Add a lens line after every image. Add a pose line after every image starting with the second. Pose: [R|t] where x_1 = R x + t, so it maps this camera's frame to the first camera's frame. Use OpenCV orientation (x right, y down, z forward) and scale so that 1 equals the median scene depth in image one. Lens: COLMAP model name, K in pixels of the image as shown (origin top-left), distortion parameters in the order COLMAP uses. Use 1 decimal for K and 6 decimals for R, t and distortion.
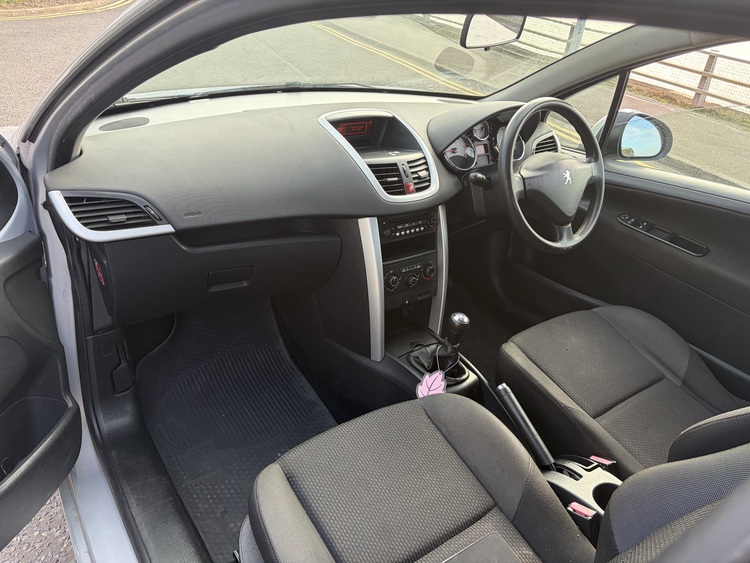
lens RADIAL K [[554.7, 0, 375.0], [0, 554.7, 281.5], [0, 0, 1]] dist [0.085296, -0.100209]
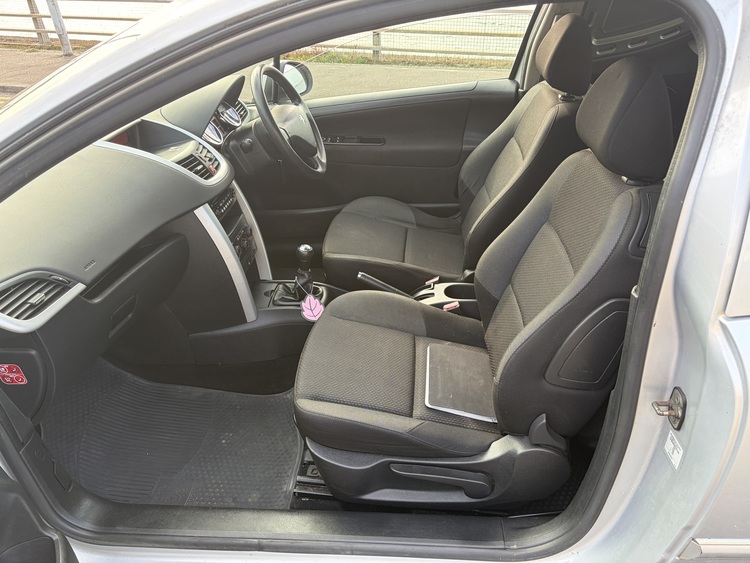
lens RADIAL K [[554.7, 0, 375.0], [0, 554.7, 281.5], [0, 0, 1]] dist [0.085296, -0.100209]
pose [[0.651210, -0.487306, 0.581772, -0.505497], [0.452642, 0.864723, 0.217644, -0.069745], [-0.609131, 0.121603, 0.783691, -0.075033]]
